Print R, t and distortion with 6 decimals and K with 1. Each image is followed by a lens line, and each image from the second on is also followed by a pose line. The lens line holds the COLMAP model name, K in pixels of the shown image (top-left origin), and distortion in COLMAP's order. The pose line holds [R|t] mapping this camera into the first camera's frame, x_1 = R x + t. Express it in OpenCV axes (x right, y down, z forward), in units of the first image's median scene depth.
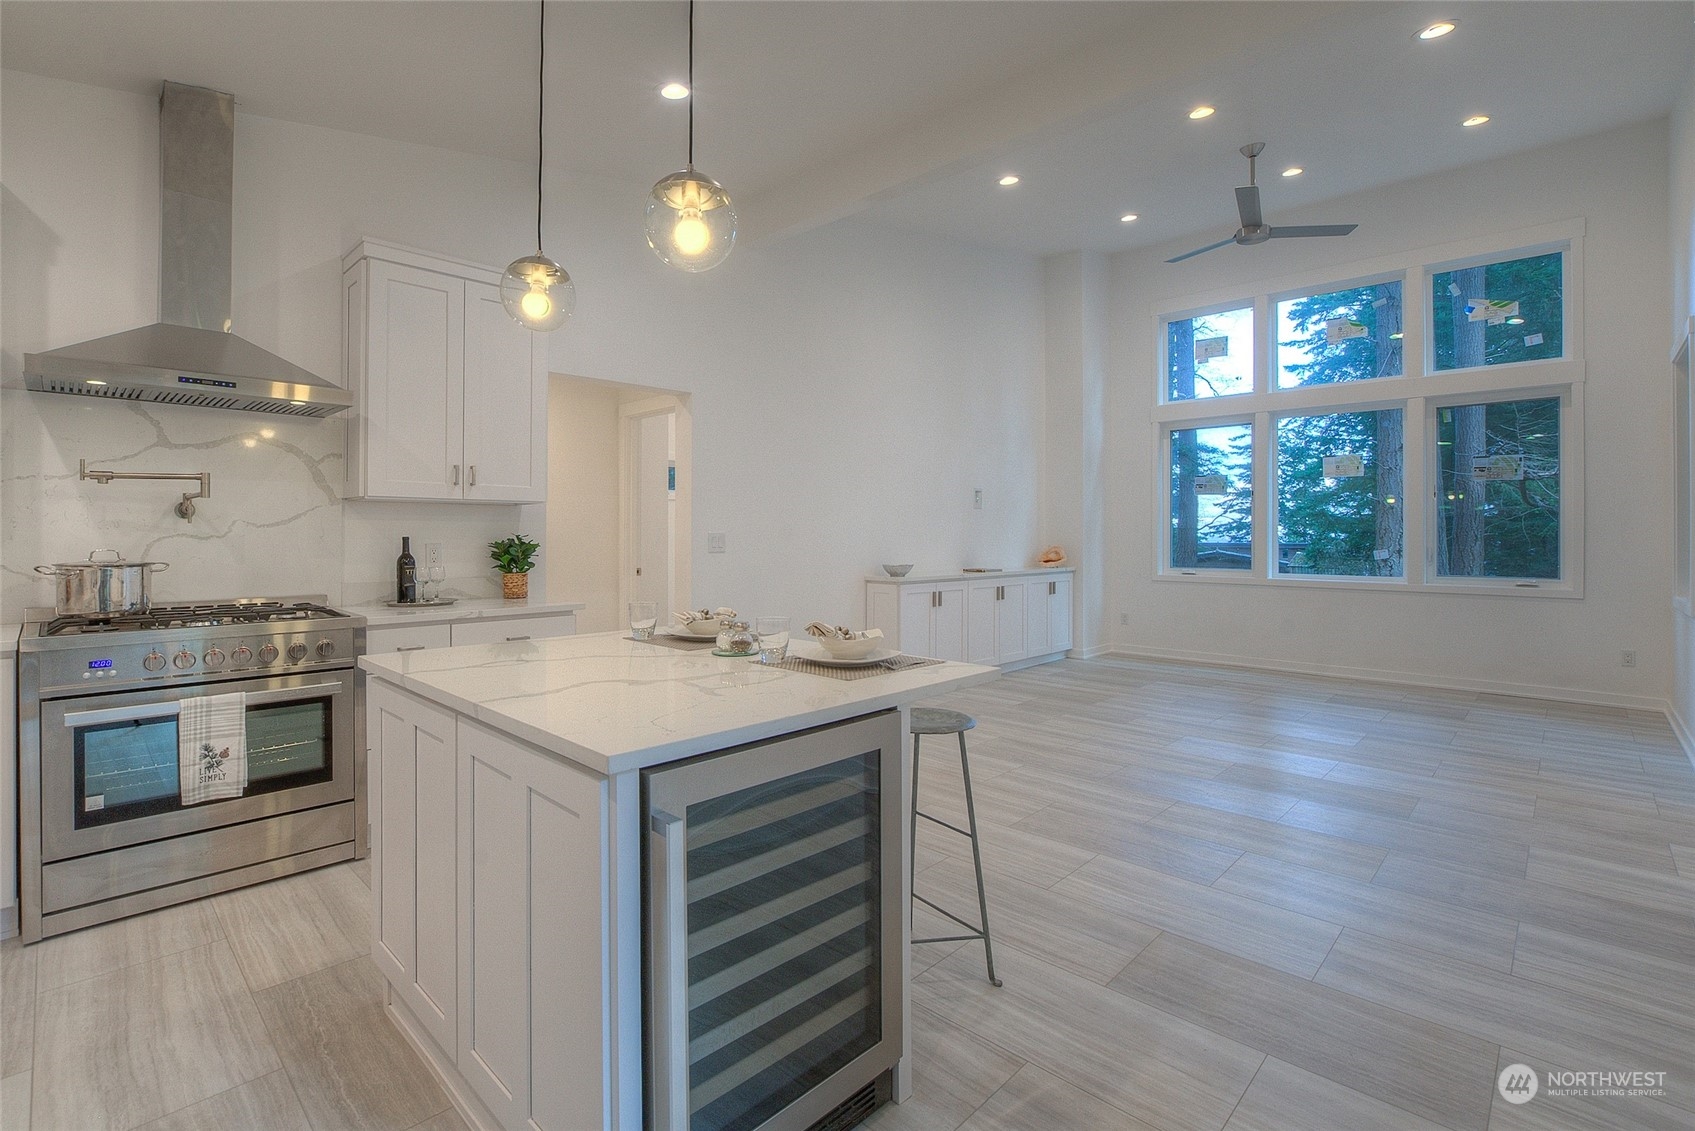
lens RADIAL K [[784.0, 0, 846.2], [0, 784.0, 538.9], [0, 0, 1]] dist [-0.013756, 0.000251]
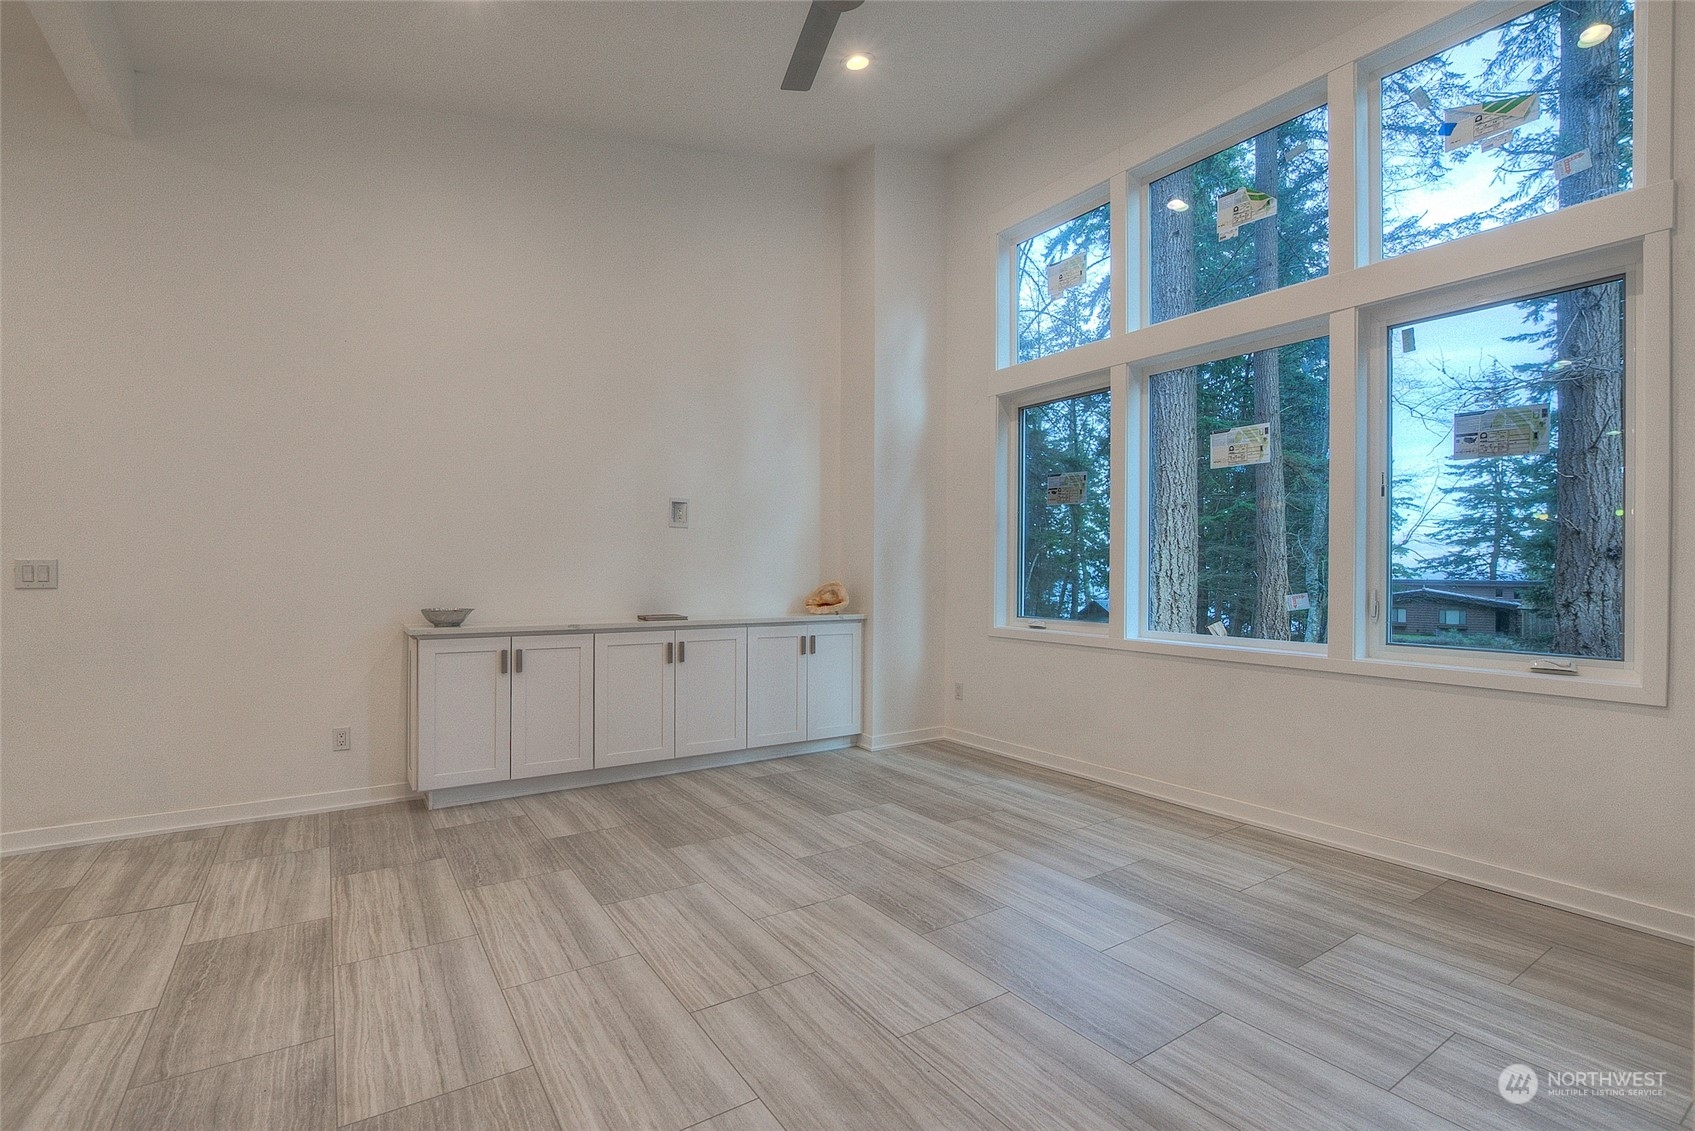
lens RADIAL K [[784.0, 0, 844.0], [0, 784.0, 568.0], [0, 0, 1]] dist [-0.008806, -0.000478]
pose [[0.975096, 0.002802, -0.221767, 0.437213], [-0.004288, 0.999971, -0.006218, 0.000470], [0.221743, 0.007014, 0.975080, 0.337781]]
